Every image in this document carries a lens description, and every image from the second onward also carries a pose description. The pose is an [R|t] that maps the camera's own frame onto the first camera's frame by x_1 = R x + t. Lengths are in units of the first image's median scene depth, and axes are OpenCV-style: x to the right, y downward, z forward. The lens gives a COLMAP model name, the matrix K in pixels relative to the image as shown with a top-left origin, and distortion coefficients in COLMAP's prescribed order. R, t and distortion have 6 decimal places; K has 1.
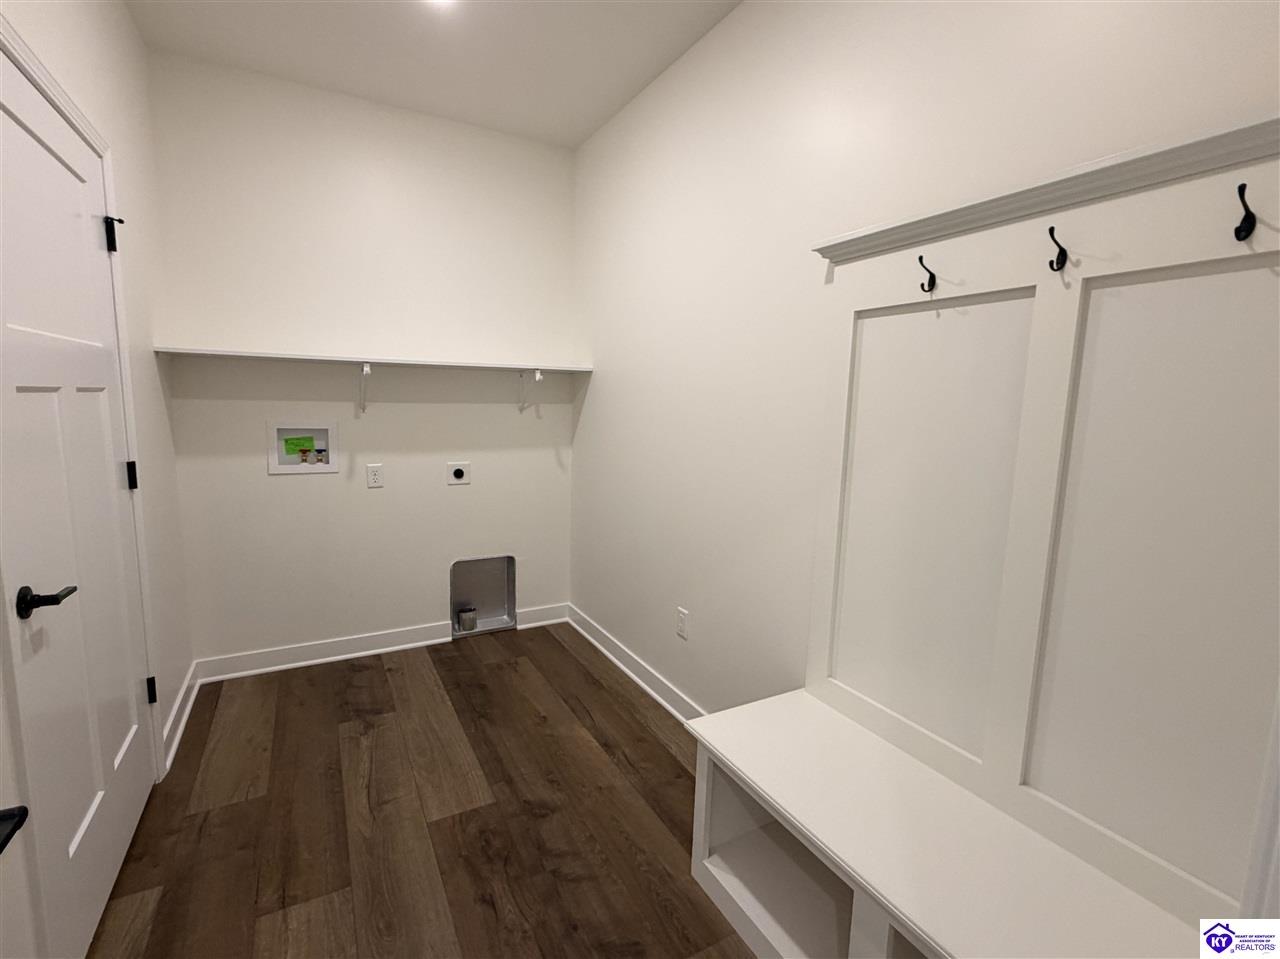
lens RADIAL K [[585.6, 0, 638.7], [0, 585.6, 480.8], [0, 0, 1]] dist [0.000680, -0.000491]
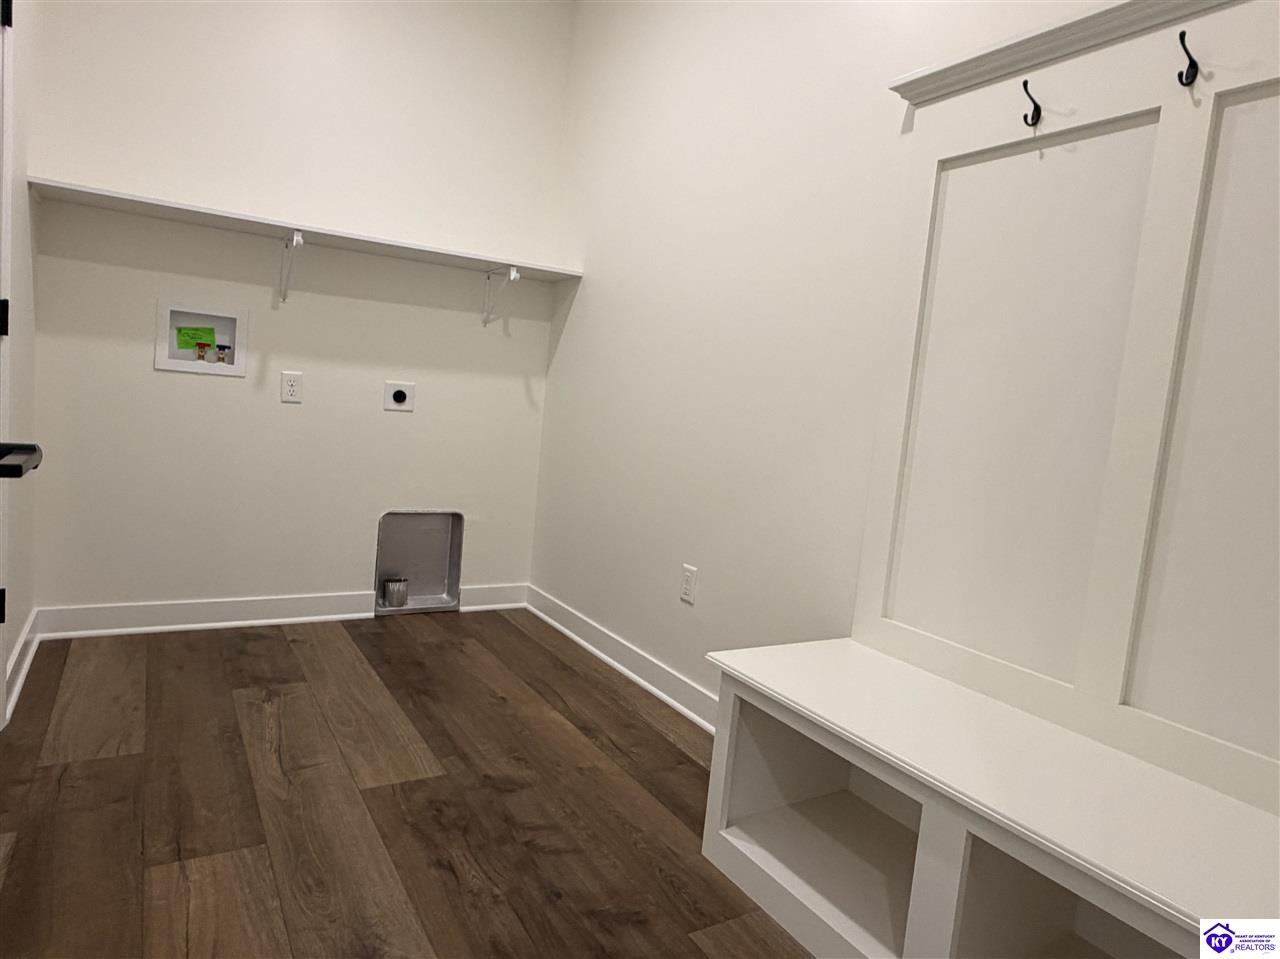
lens RADIAL K [[786.0, 0, 632.1], [0, 786.0, 477.1], [0, 0, 1]] dist [-0.001210, 0.000616]
pose [[0.997315, 0.058835, 0.043605, -0.059670], [-0.057336, 0.997746, -0.034878, 0.155455], [-0.045559, 0.032284, 0.998440, -0.051151]]
